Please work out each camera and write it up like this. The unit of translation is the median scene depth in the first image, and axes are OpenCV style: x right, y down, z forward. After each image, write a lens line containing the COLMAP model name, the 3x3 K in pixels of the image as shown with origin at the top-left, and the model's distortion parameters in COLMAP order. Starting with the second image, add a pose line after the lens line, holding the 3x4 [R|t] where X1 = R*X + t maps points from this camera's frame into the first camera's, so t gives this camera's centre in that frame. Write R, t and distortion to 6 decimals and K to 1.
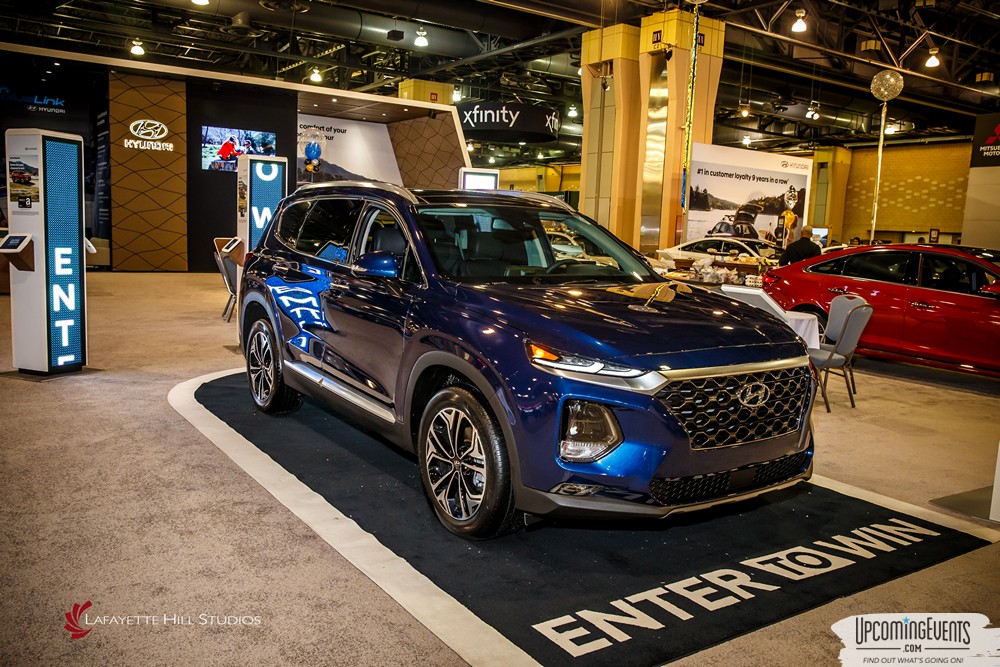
lens RADIAL K [[818.7, 0, 500.5], [0, 818.7, 332.1], [0, 0, 1]] dist [-0.004478, -0.002162]
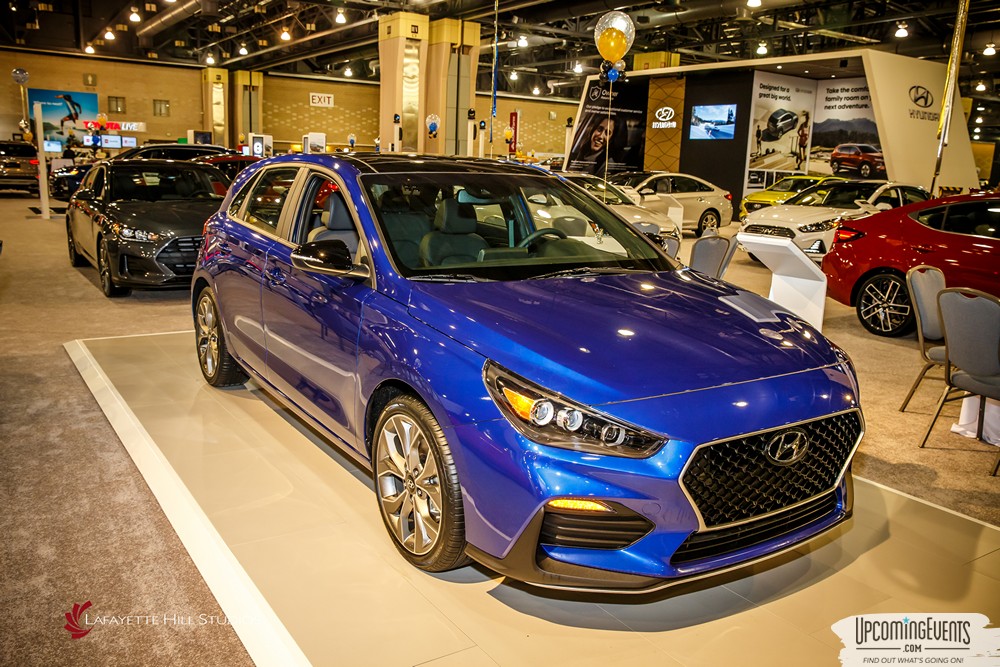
lens RADIAL K [[821.1, 0, 501.0], [0, 821.1, 333.1], [0, 0, 1]] dist [-0.000811, 0.000696]
pose [[-0.012042, 0.154840, -0.987866, 1.047165], [-0.176832, 0.972037, 0.154514, -0.043370], [0.984167, 0.176547, 0.015676, 0.745605]]
